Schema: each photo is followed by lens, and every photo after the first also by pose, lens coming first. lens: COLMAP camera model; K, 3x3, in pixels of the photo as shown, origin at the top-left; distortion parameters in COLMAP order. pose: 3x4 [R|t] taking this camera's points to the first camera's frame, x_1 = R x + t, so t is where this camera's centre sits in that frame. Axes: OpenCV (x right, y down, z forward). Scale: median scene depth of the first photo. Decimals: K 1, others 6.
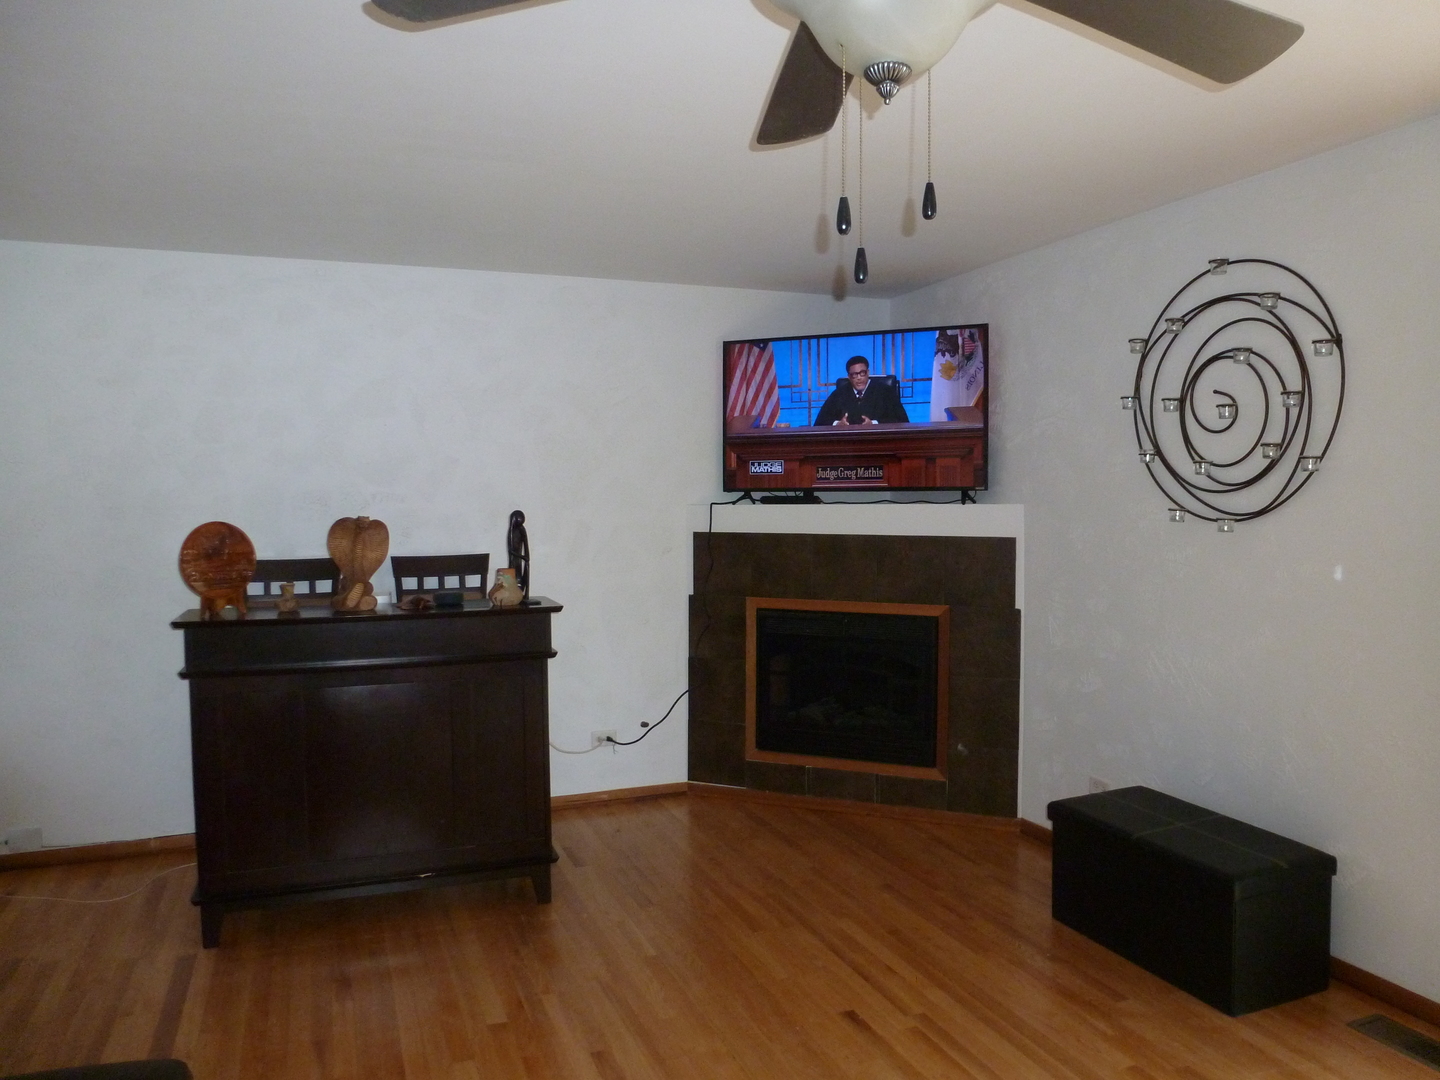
lens RADIAL K [[1030.8, 0, 720.0], [0, 1030.8, 540.0], [0, 0, 1]] dist [-0.044819, 0.005630]
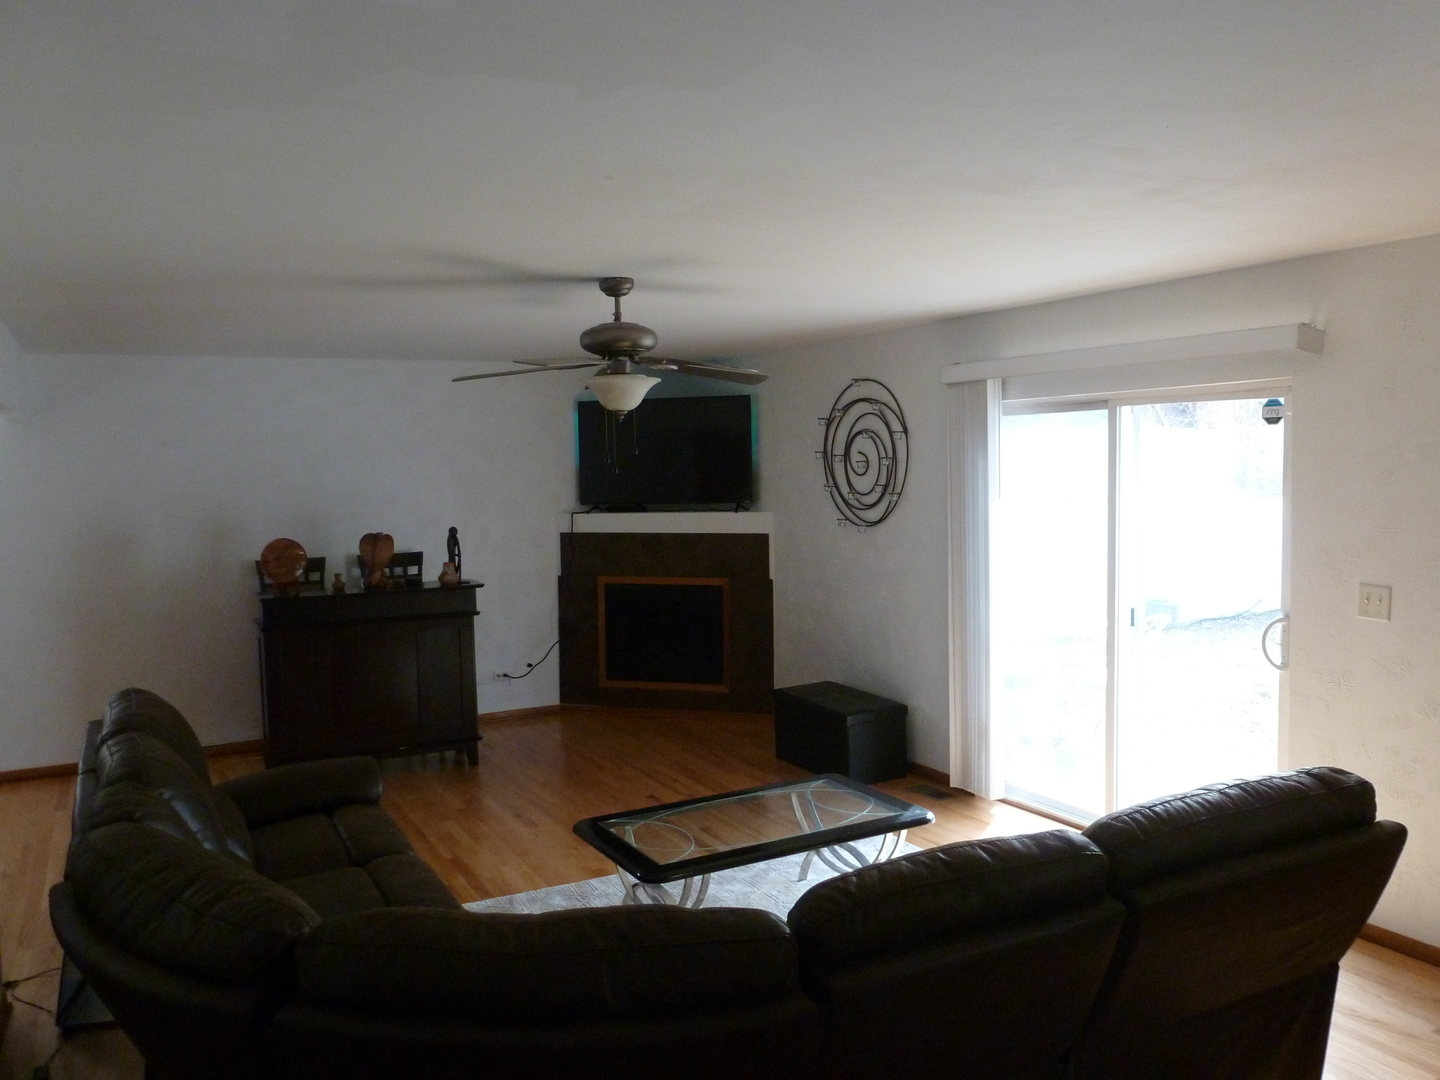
lens RADIAL K [[1242.1, 0, 720.0], [0, 1242.1, 540.0], [0, 0, 1]] dist [0.064119, -0.021763]
pose [[0.994182, -0.021871, 0.105467, 0.017613], [0.019256, 0.999483, 0.025751, -0.050053], [-0.105975, -0.023570, 0.994089, -1.017726]]
